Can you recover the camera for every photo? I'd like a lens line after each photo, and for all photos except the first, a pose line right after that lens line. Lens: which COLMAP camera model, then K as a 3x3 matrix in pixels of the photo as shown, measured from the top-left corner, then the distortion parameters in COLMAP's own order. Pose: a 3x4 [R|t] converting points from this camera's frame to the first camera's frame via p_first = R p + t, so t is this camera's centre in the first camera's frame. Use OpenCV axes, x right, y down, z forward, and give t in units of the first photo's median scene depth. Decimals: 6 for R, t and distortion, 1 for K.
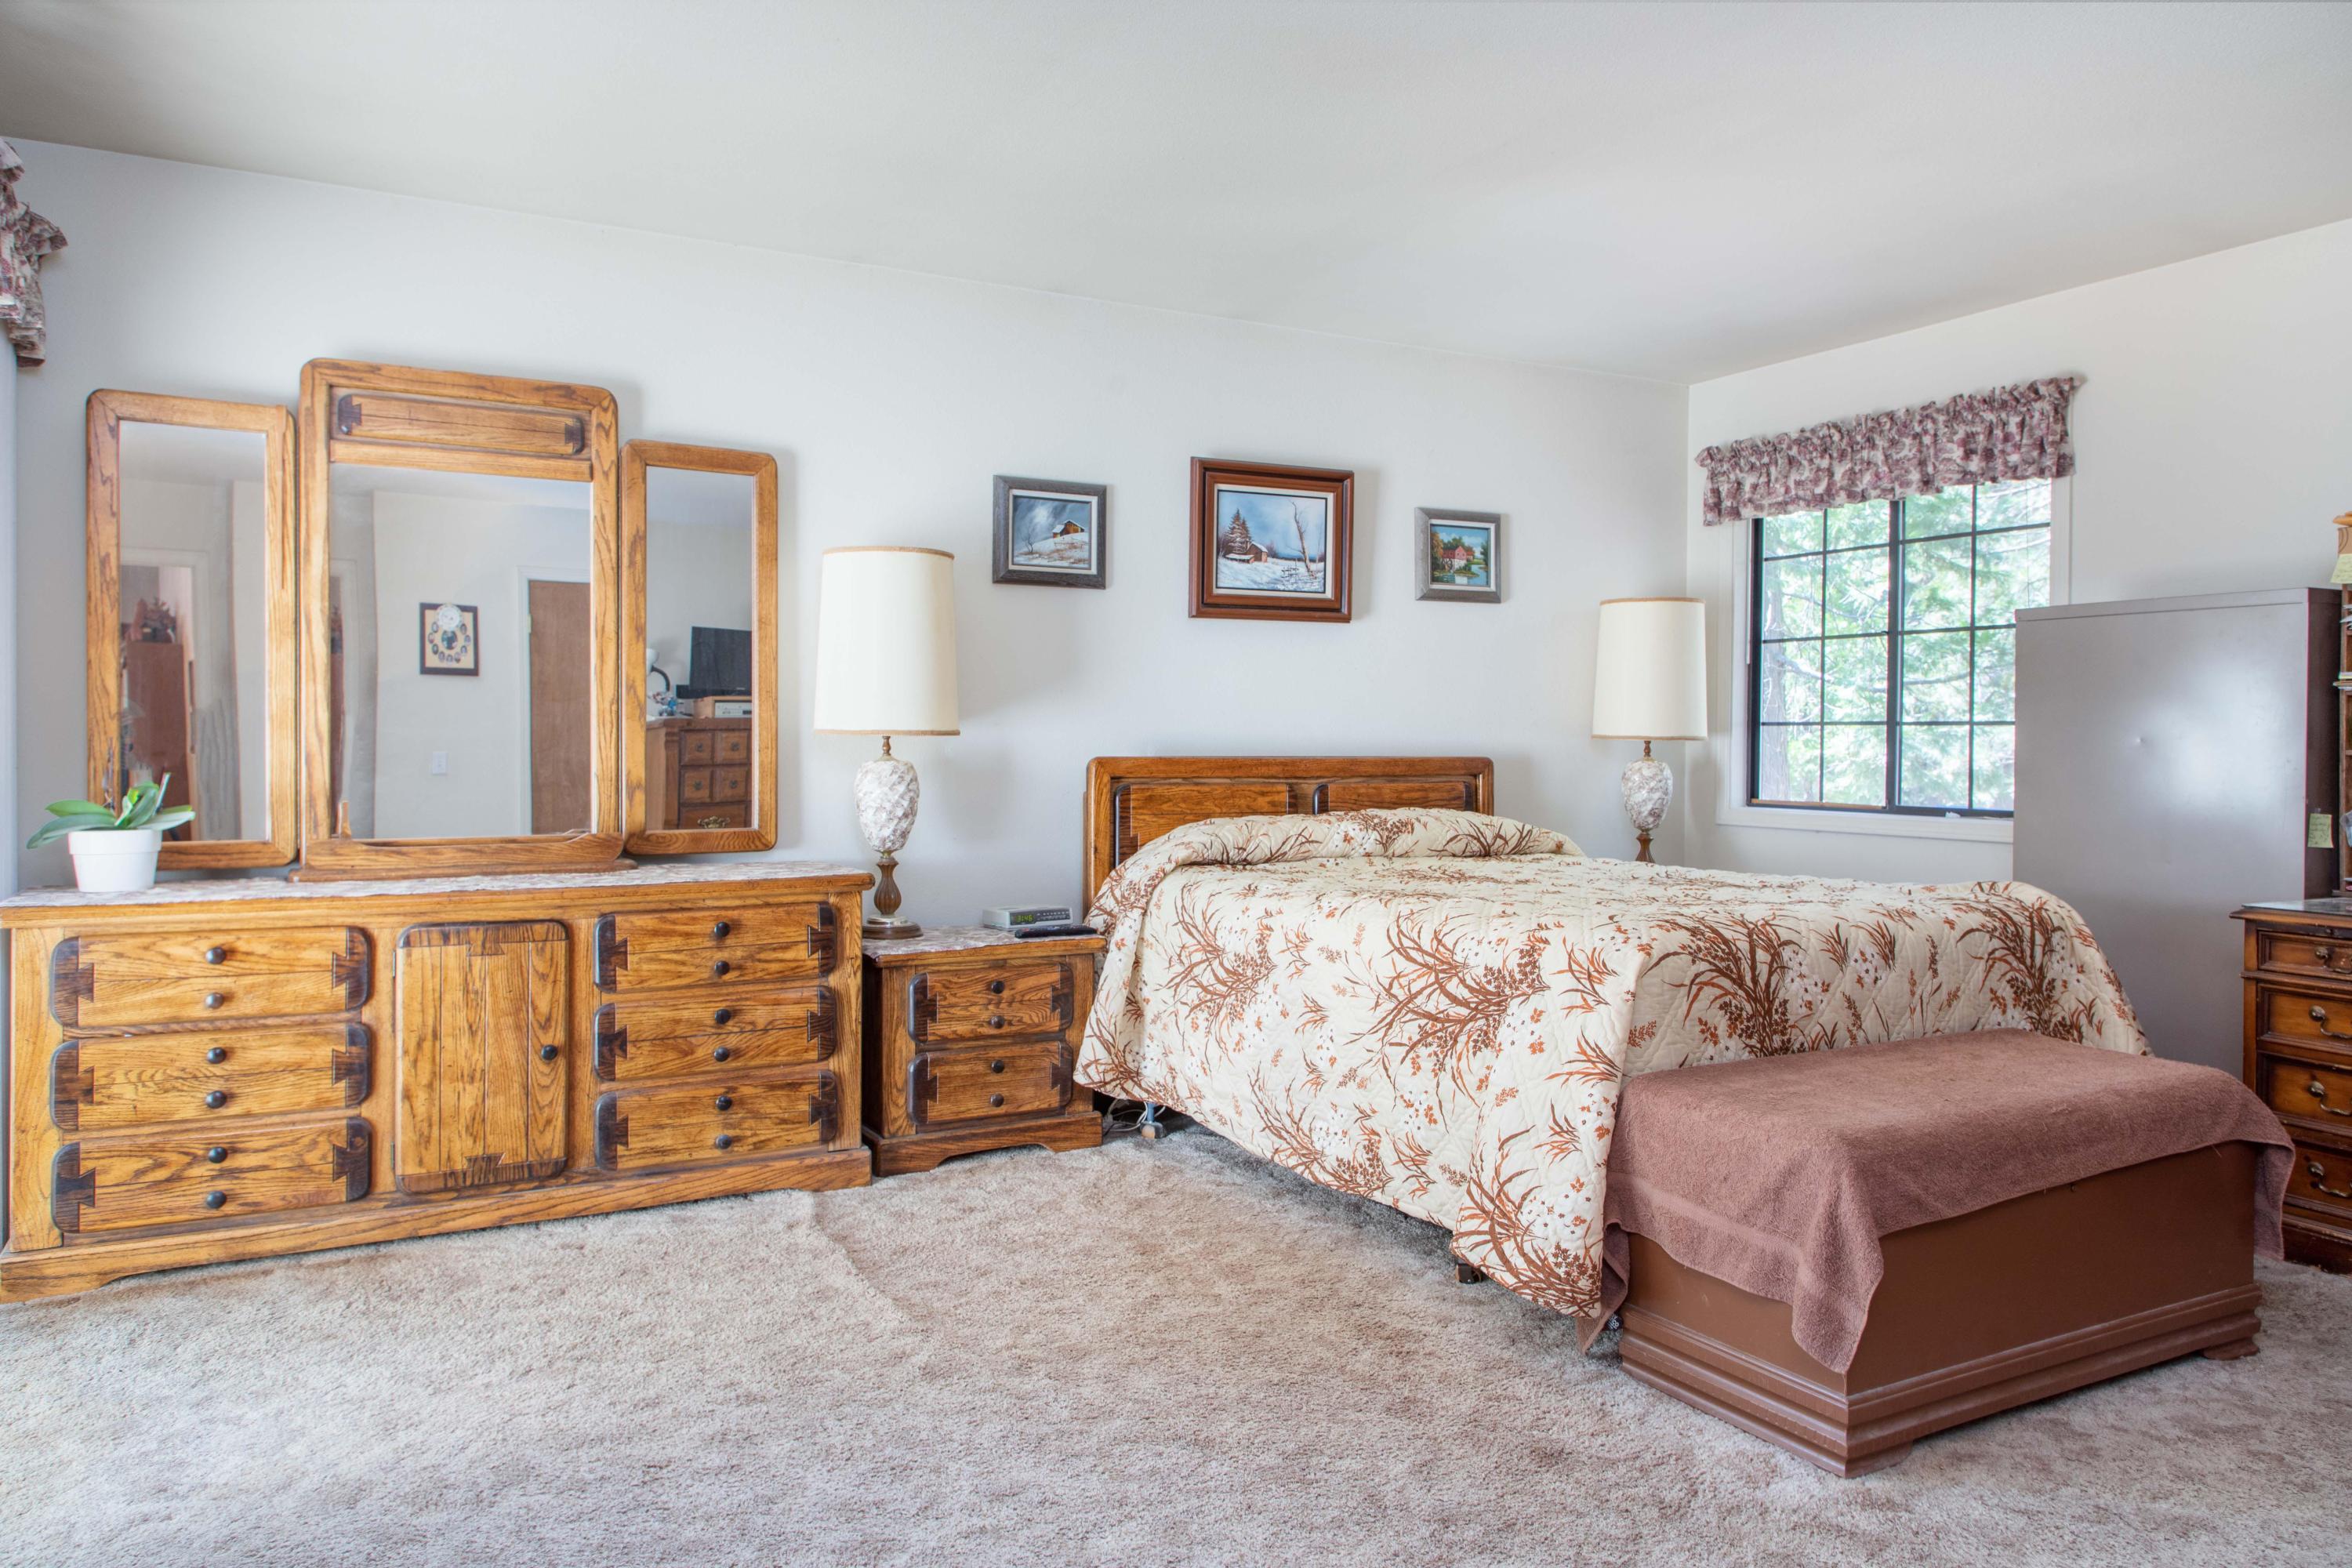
lens RADIAL K [[1604.7, 0, 1176.0], [0, 1604.7, 784.0], [0, 0, 1]] dist [0.000749, 0.000599]
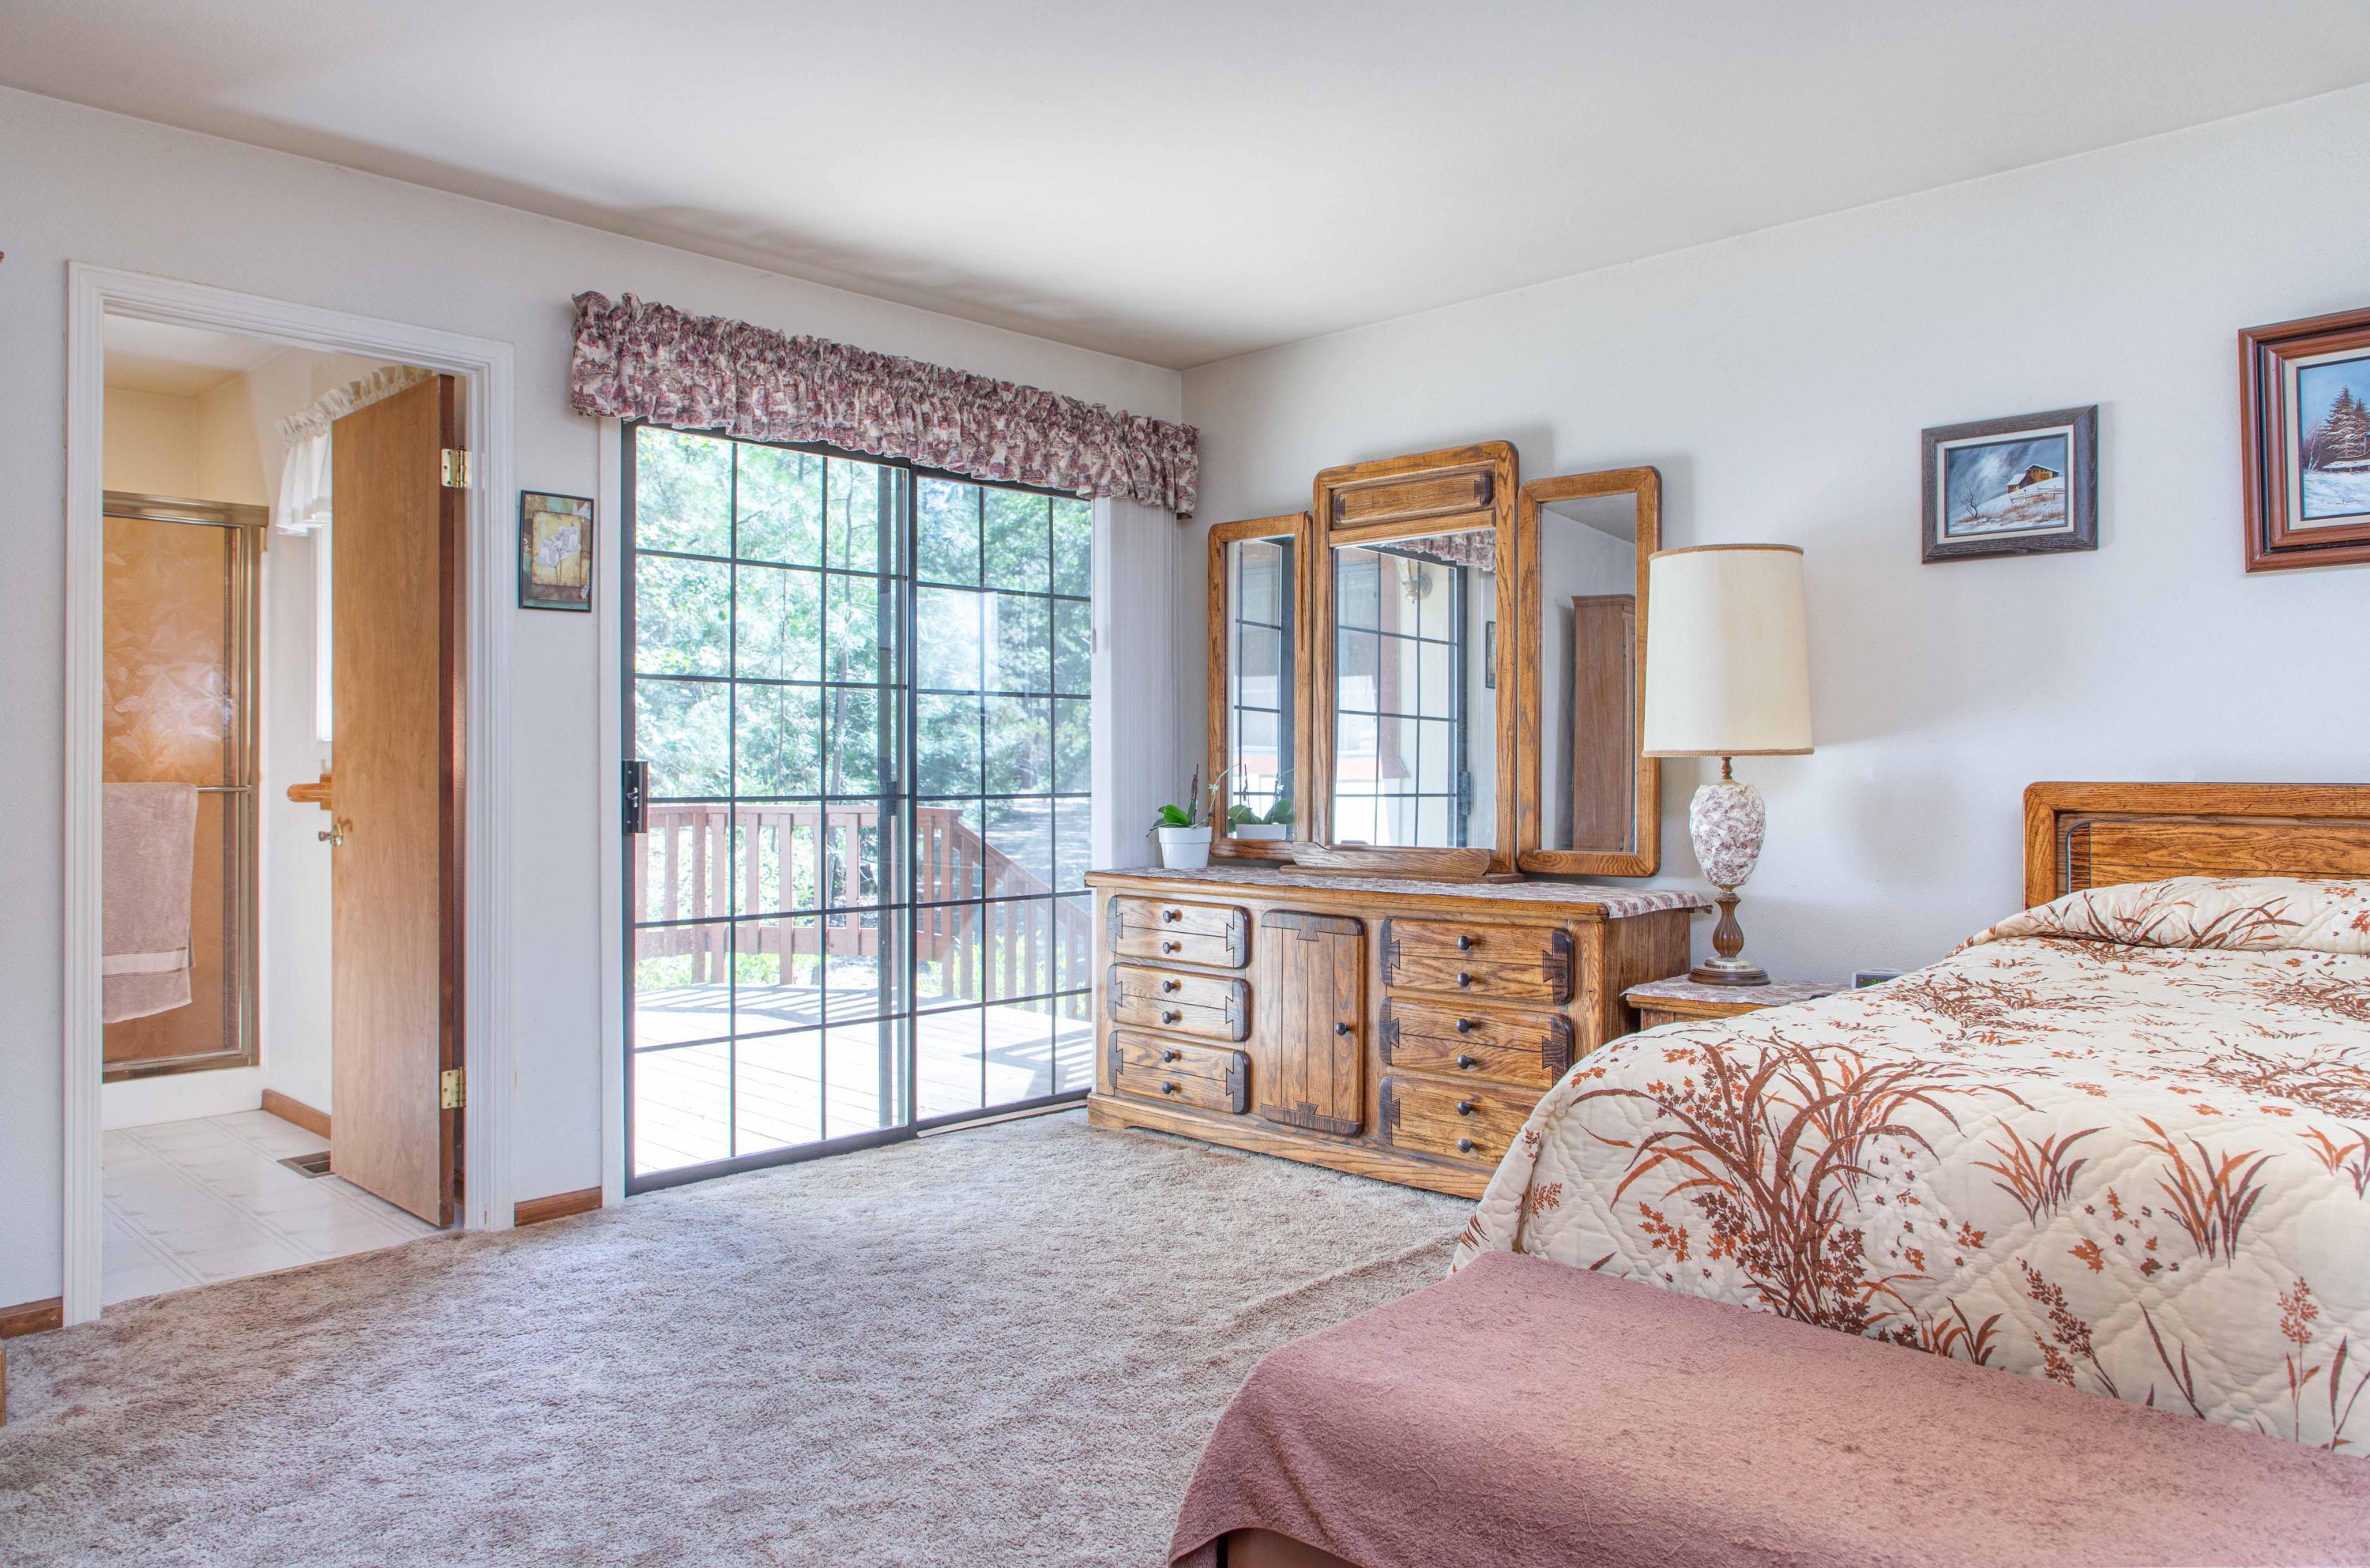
lens RADIAL K [[1641.0, 0, 1185.0], [0, 1641.0, 784.0], [0, 0, 1]] dist [0.003967, -0.001136]
pose [[0.288549, 0.005644, -0.957449, 0.692275], [-0.022210, 0.999753, -0.000800, -0.008599], [0.957208, 0.021496, 0.288603, 0.509768]]
